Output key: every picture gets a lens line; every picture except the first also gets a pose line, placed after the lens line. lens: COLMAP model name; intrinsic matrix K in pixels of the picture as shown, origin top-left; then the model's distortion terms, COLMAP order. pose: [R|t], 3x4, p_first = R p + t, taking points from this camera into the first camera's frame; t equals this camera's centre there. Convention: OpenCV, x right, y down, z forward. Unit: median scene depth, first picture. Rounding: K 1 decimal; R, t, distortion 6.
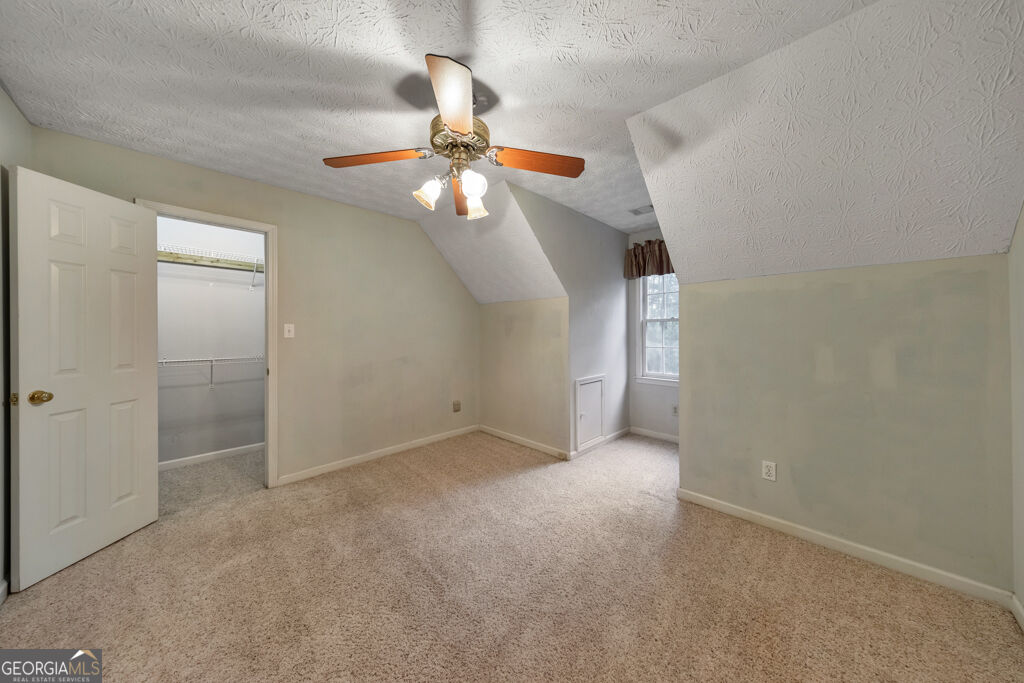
lens RADIAL K [[321.7, 0, 513.3], [0, 321.7, 332.9], [0, 0, 1]] dist [-0.000258, -0.000004]
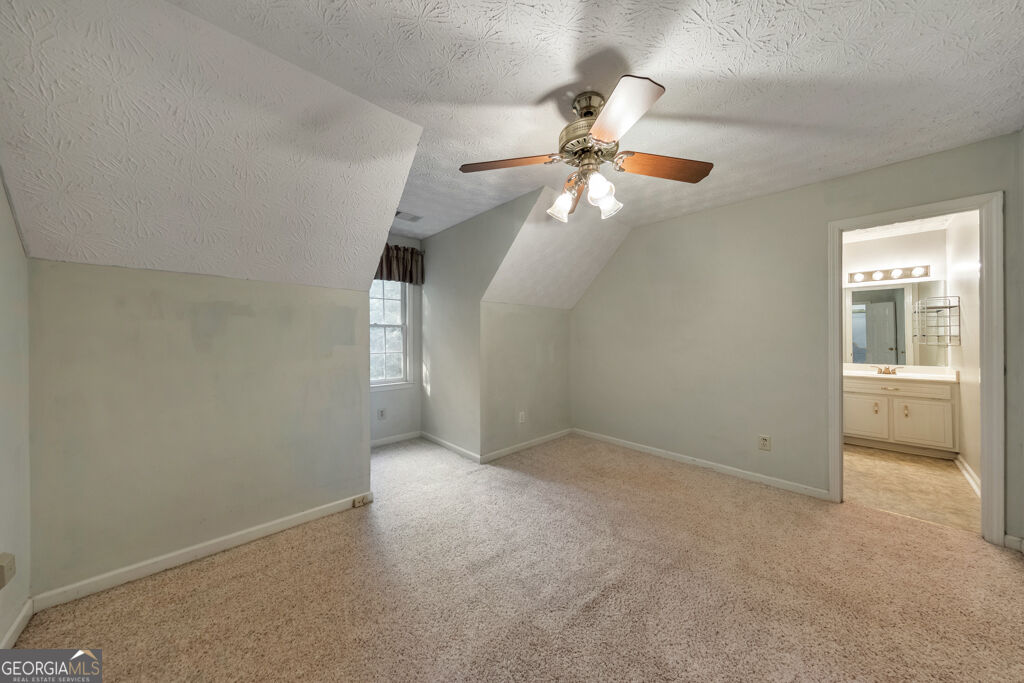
lens RADIAL K [[324.8, 0, 520.0], [0, 324.8, 341.2], [0, 0, 1]] dist [0.000107, 0.000023]
pose [[0.044675, -0.017313, 0.998852, -0.908707], [0.007849, 0.999825, 0.016979, -0.011900], [-0.998971, 0.007082, 0.044803, 0.886524]]
